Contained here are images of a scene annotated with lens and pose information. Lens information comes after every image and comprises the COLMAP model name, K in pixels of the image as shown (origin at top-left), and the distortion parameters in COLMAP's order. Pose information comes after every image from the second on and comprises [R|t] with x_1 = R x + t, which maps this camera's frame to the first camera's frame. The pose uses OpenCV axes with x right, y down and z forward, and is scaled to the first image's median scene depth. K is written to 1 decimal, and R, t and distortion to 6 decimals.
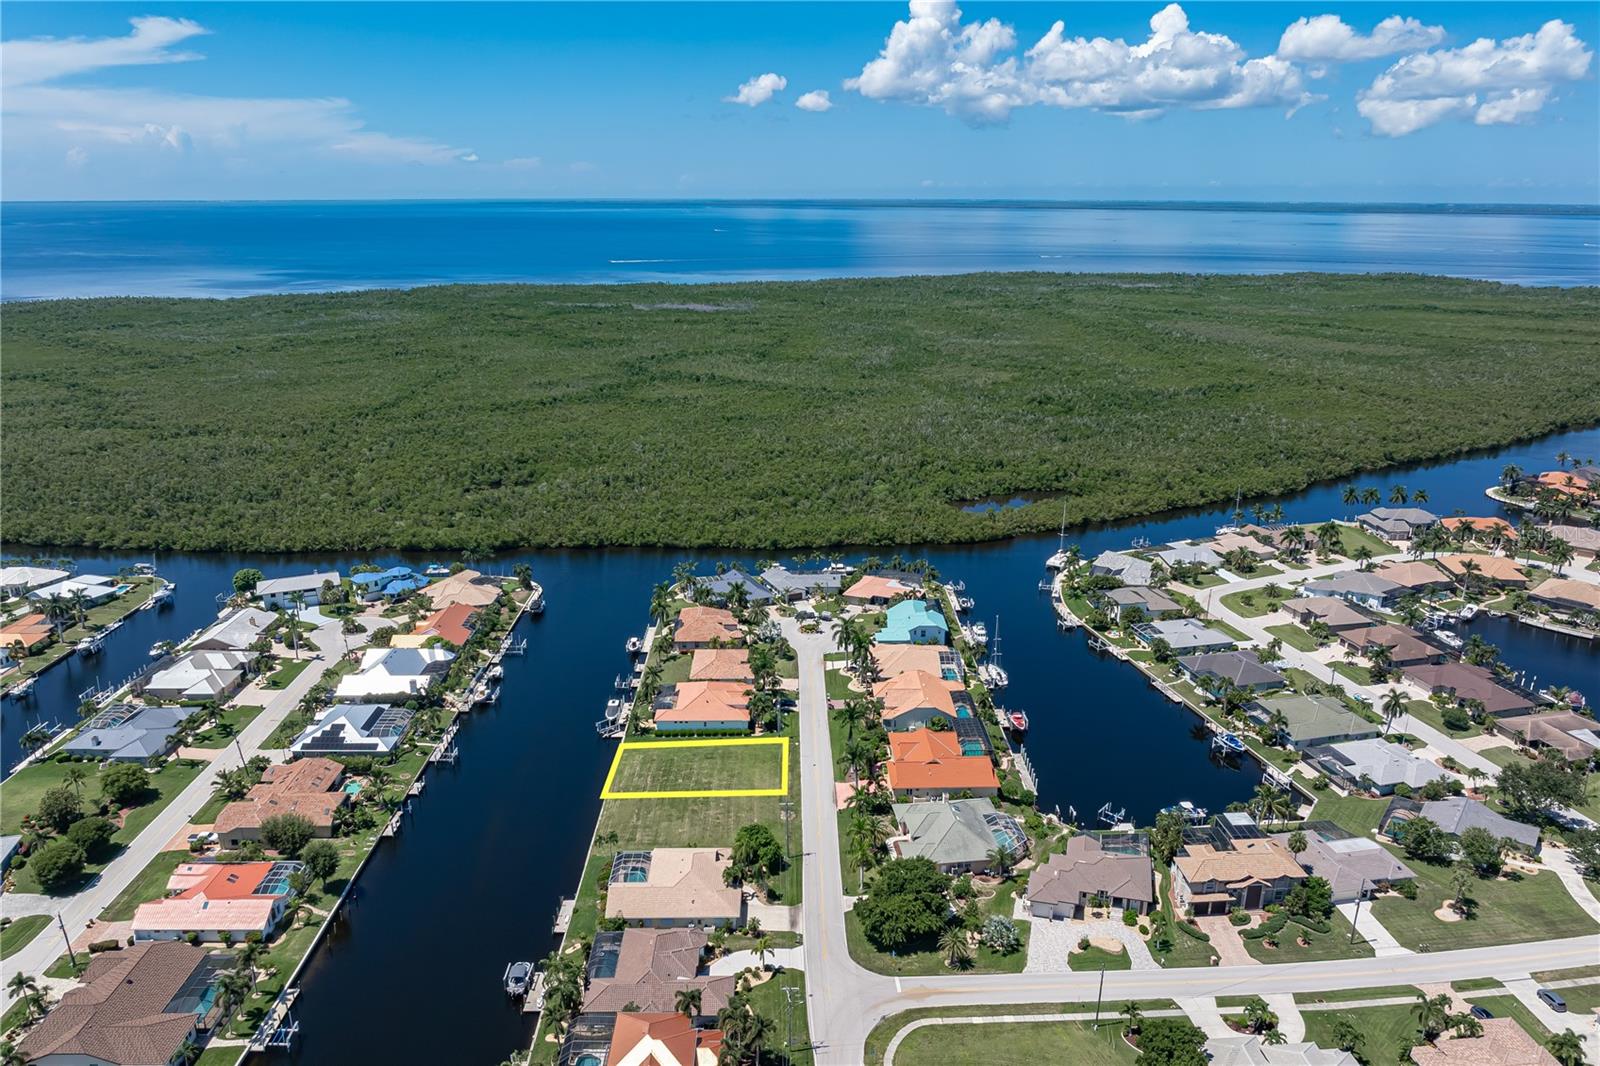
lens RADIAL K [[1115.5, 0, 802.8], [0, 1115.5, 595.6], [0, 0, 1]] dist [-0.015227, -0.003353]
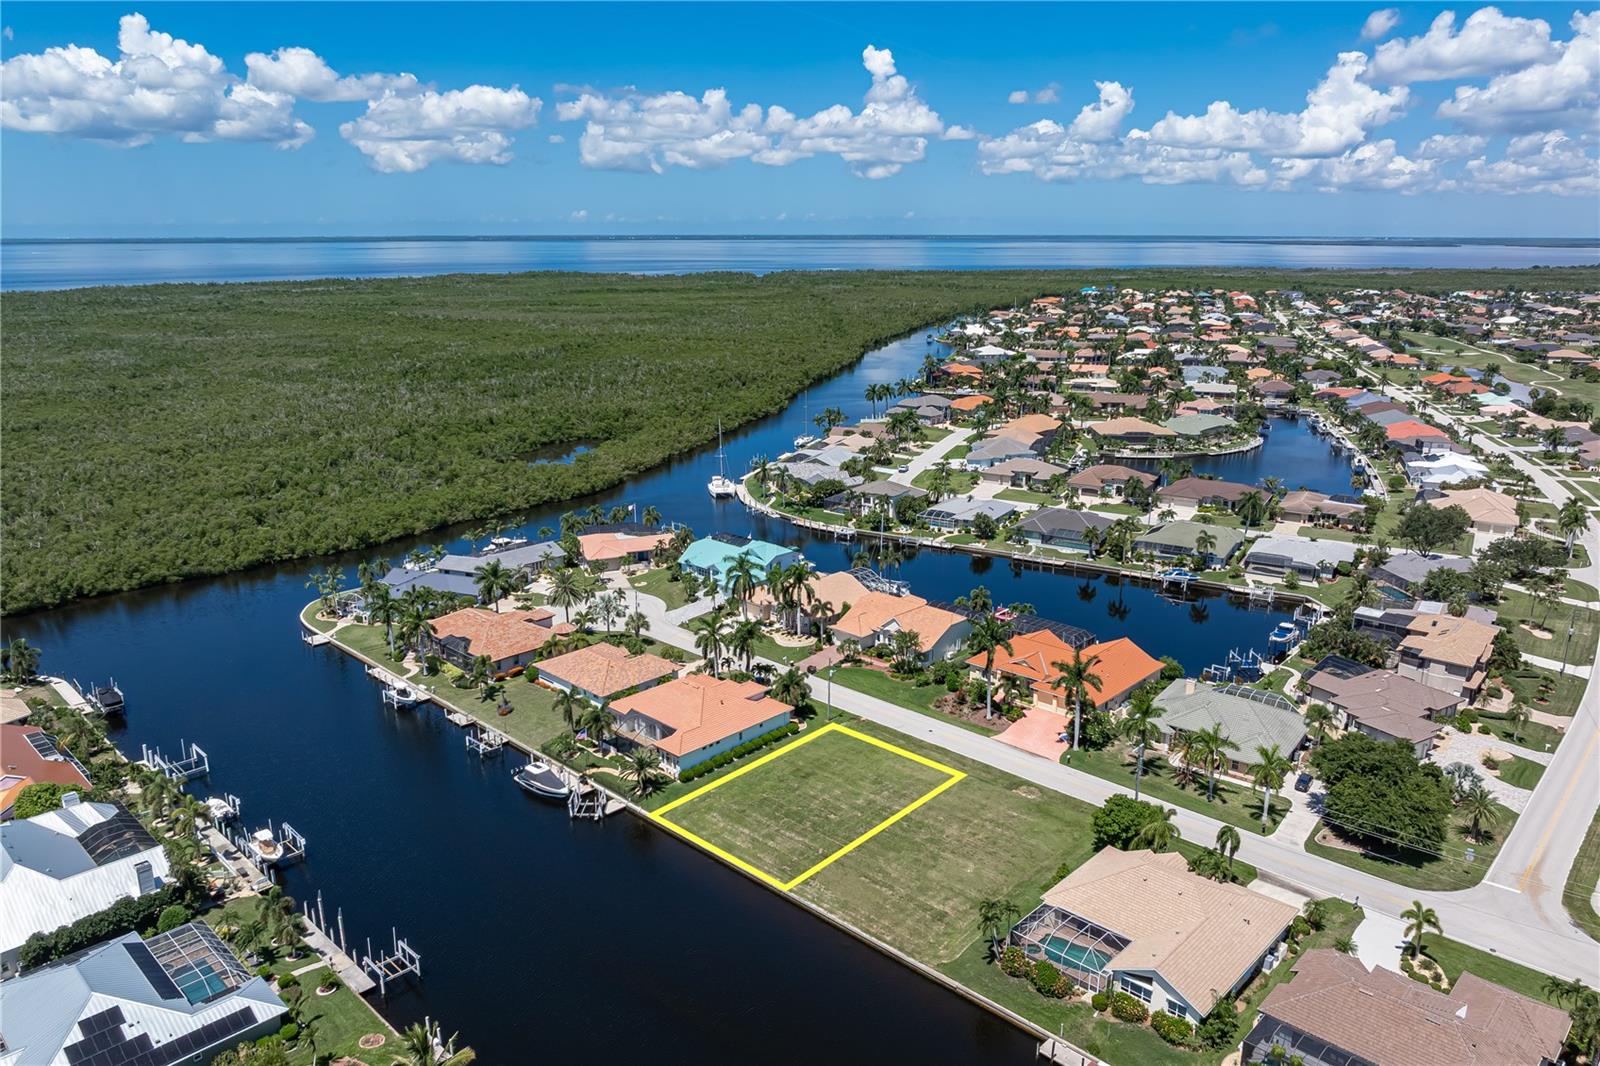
lens RADIAL K [[1123.2, 0, 812.3], [0, 1123.2, 531.7], [0, 0, 1]] dist [-0.010073, -0.000524]
pose [[0.700763, -0.185928, 0.688739, -0.398805], [0.242913, 0.969937, 0.014685, 0.006244], [-0.670764, 0.157013, 0.724861, 0.437739]]
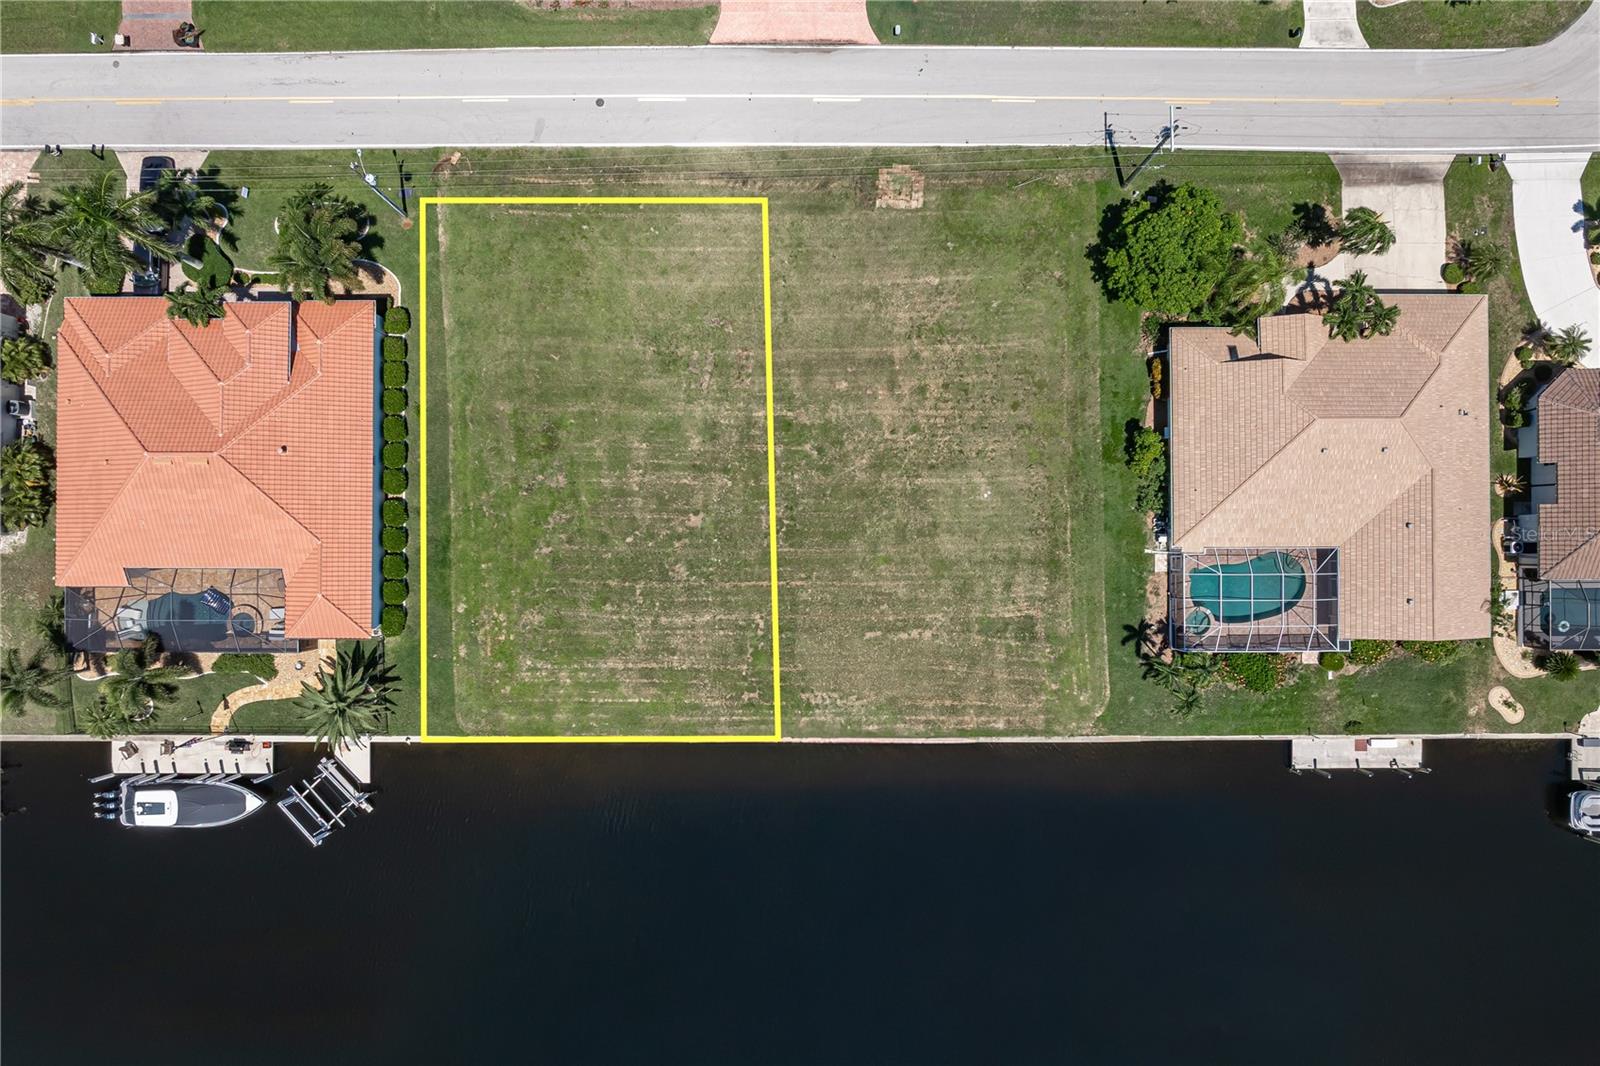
lens RADIAL K [[1128.6, 0, 802.7], [0, 1128.6, 529.9], [0, 0, 1]] dist [-0.018882, -0.000264]
pose [[0.013712, -0.999906, 0.000676, -0.089225], [0.336532, 0.005252, 0.941657, -0.102430], [-0.941572, -0.012685, 0.336572, 0.685643]]
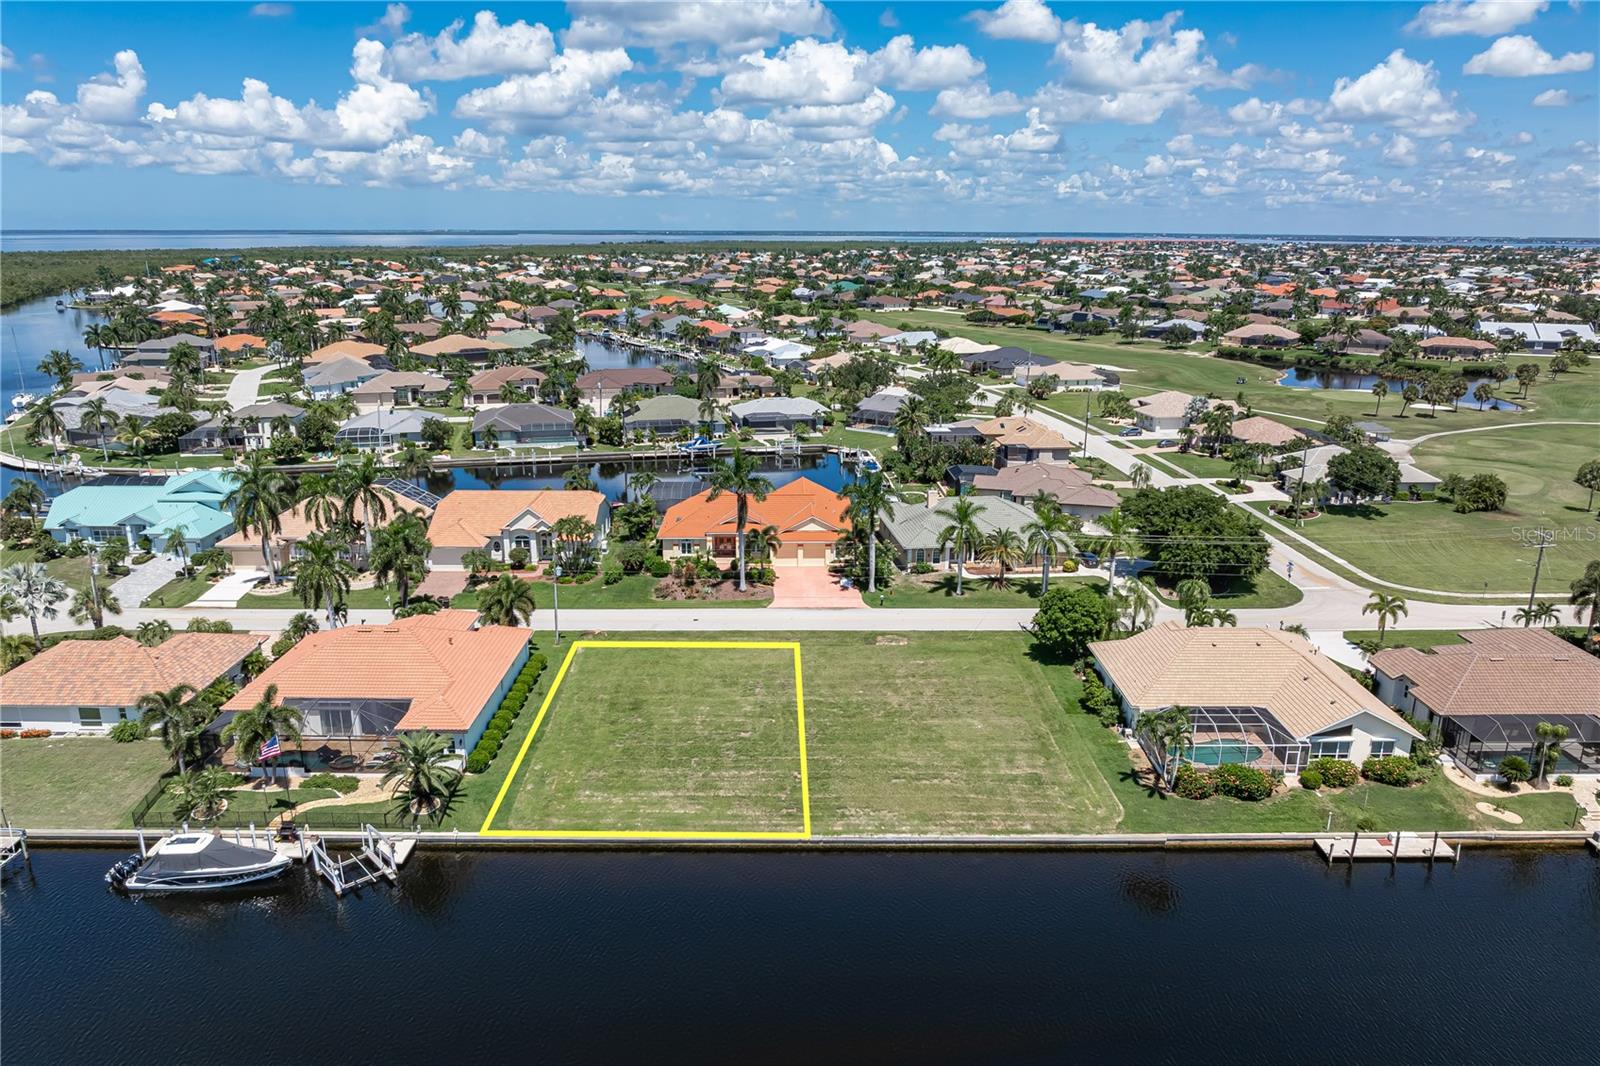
lens RADIAL K [[1128.6, 0, 802.7], [0, 1128.6, 529.9], [0, 0, 1]] dist [-0.018882, -0.000264]
pose [[0.010716, -0.260554, 0.965400, -0.376971], [0.334351, 0.910819, 0.242112, 0.009178], [-0.942388, 0.320188, 0.096877, 0.731630]]
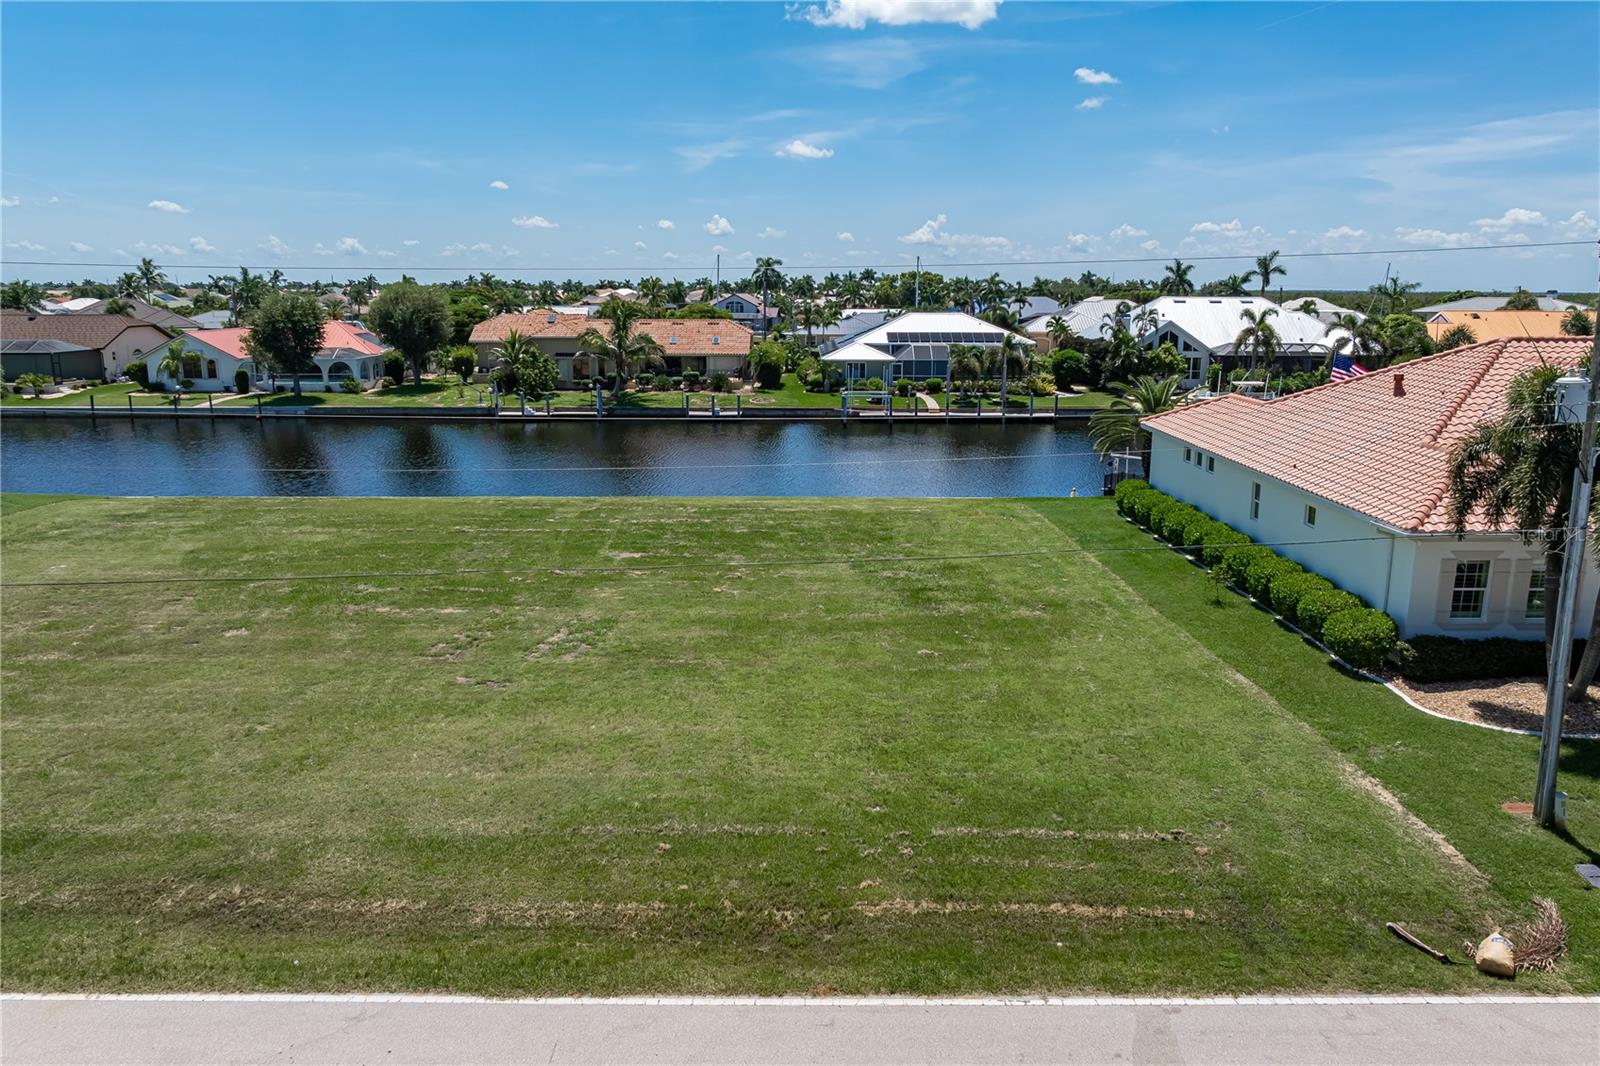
lens RADIAL K [[1128.6, 0, 802.7], [0, 1128.6, 529.9], [0, 0, 1]] dist [-0.018882, -0.000264]
pose [[-0.010469, 0.208006, -0.978072, 0.046469], [-0.344208, 0.917599, 0.198830, 0.095260], [0.938835, 0.338741, 0.061991, 0.805880]]
